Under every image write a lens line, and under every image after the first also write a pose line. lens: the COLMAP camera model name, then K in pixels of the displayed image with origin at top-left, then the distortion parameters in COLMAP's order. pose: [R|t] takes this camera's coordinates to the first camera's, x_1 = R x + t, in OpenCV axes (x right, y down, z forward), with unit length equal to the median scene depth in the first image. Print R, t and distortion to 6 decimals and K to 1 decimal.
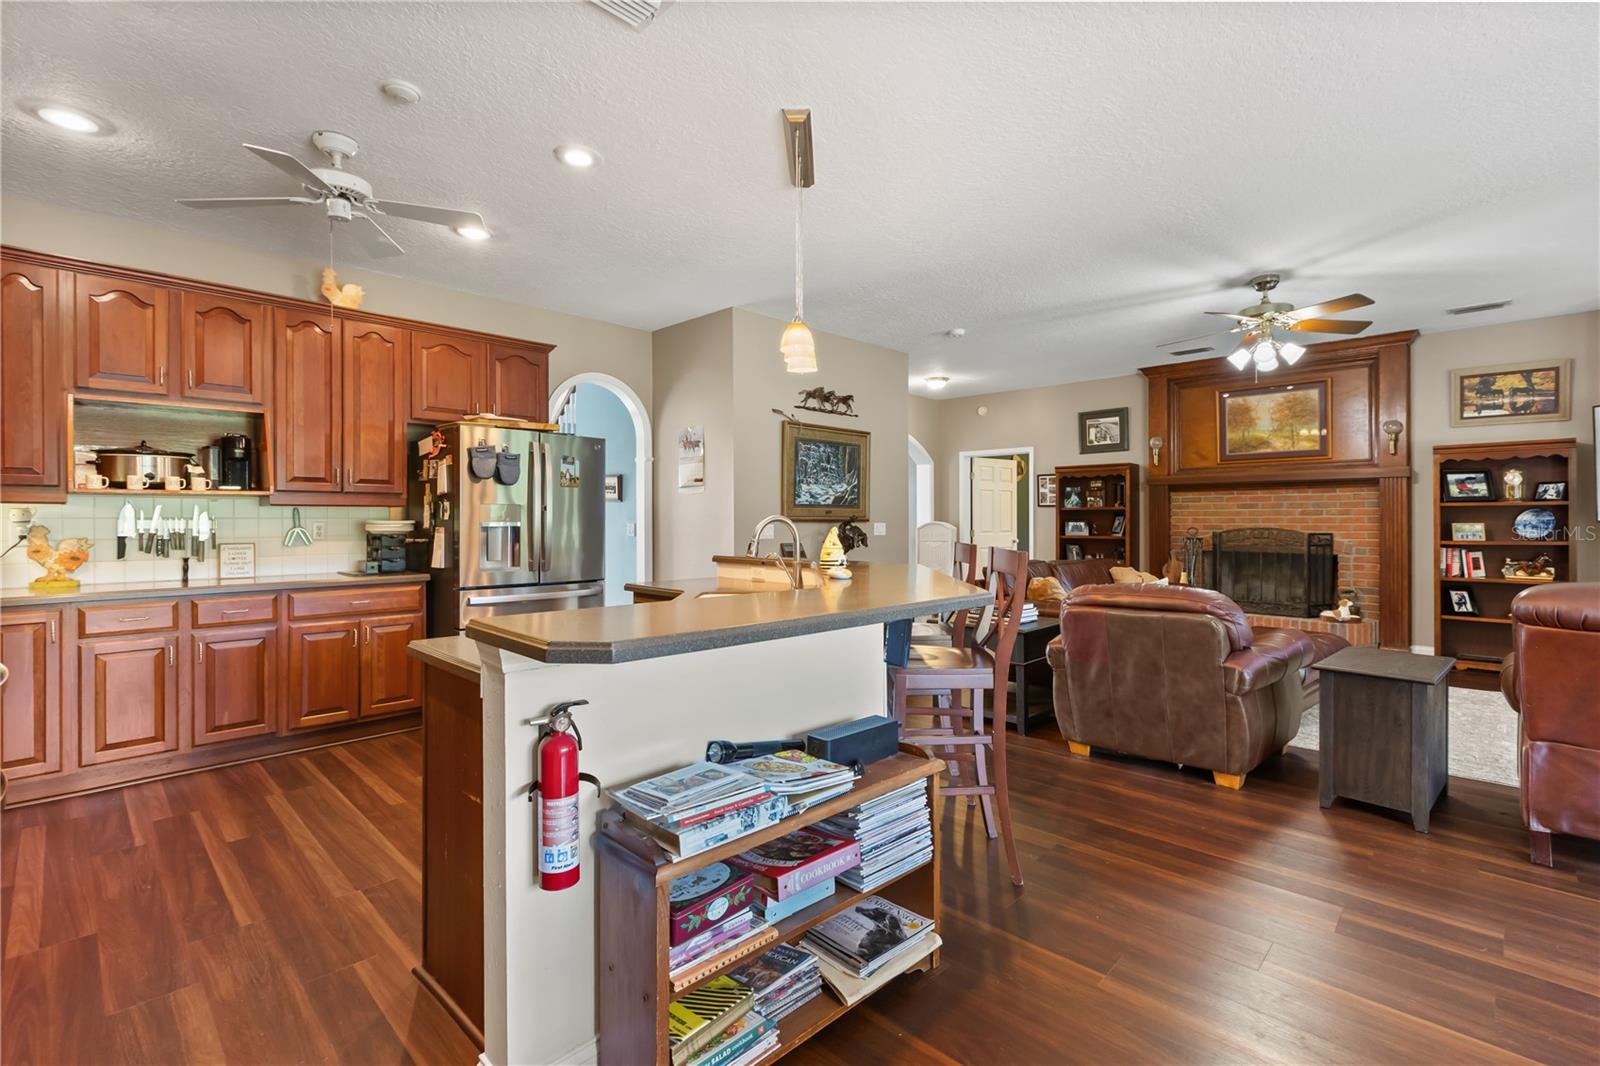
lens RADIAL K [[730.9, 0, 807.4], [0, 730.9, 525.7], [0, 0, 1]] dist [0.000235, -0.000351]
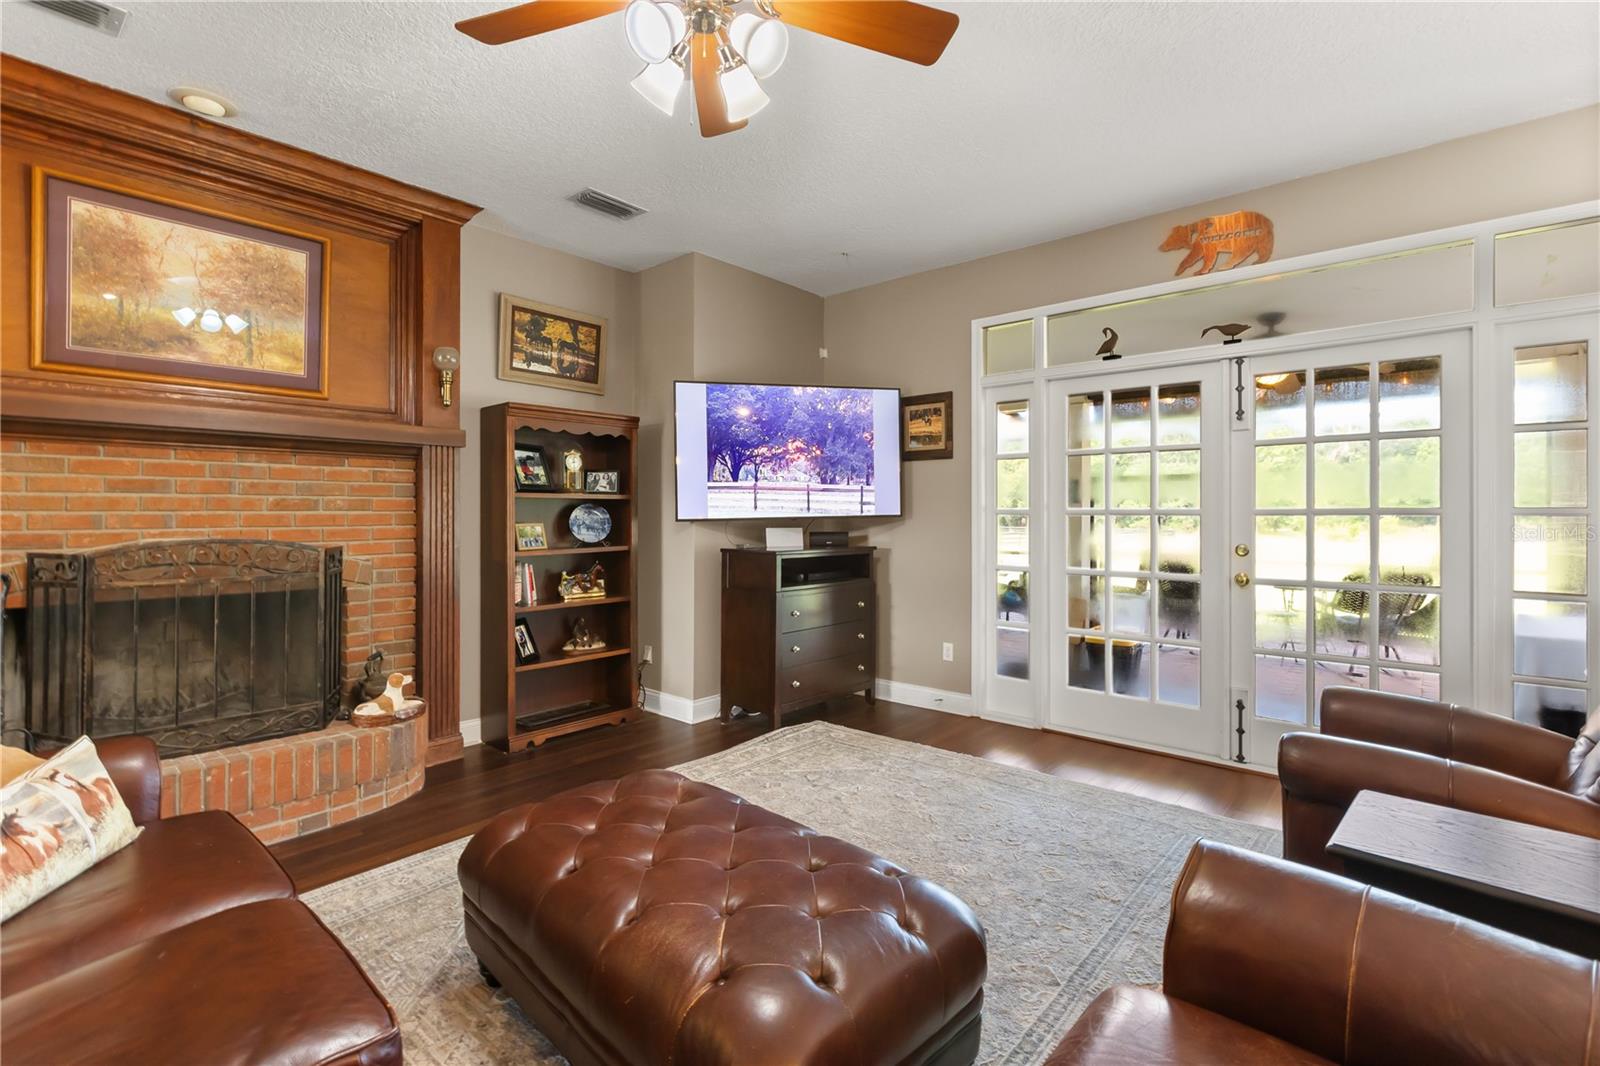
lens RADIAL K [[730.9, 0, 816.5], [0, 730.9, 509.6], [0, 0, 1]] dist [0.000235, -0.000351]
pose [[-0.073960, -0.001646, 0.997260, 0.202869], [-0.002407, 0.999996, 0.001472, -0.017980], [-0.997258, -0.002292, -0.073964, 0.772788]]
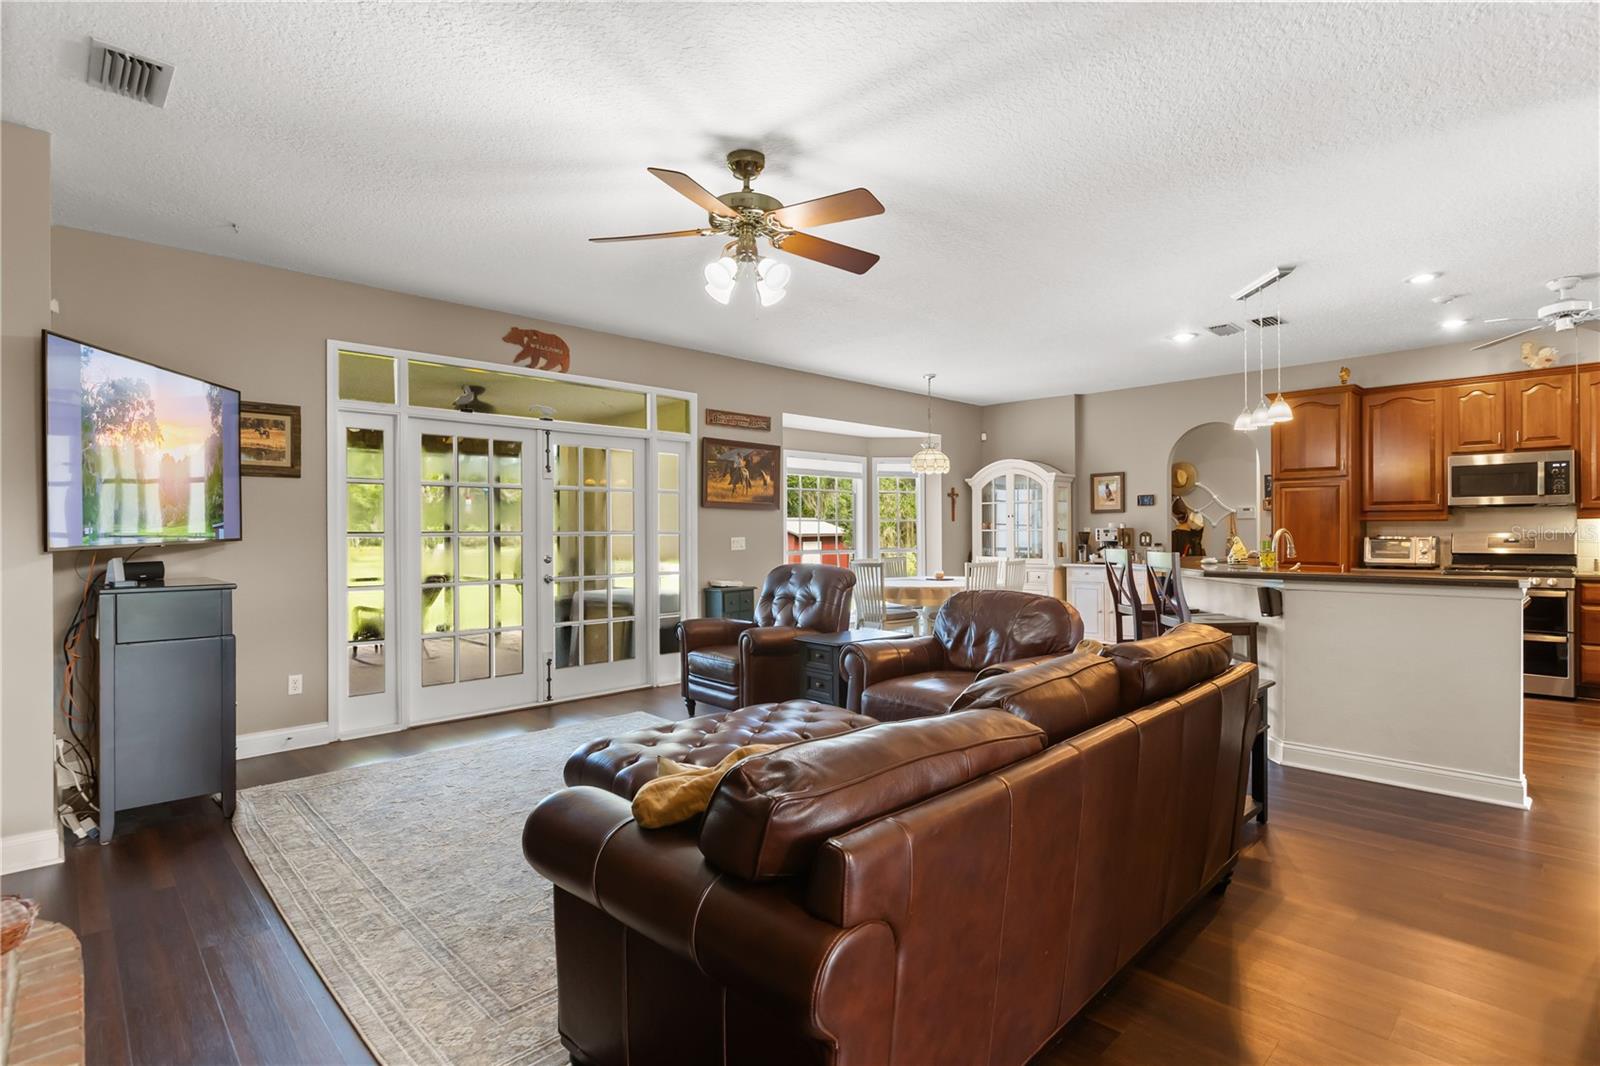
lens RADIAL K [[782.3, 0, 803.5], [0, 782.3, 541.0], [0, 0, 1]] dist [-0.029138, -0.000682]
pose [[-0.999974, 0.006306, 0.003439, 0.739633], [0.006319, 0.999973, 0.003792, 0.002307], [-0.003415, 0.003814, -0.999987, 1.956589]]
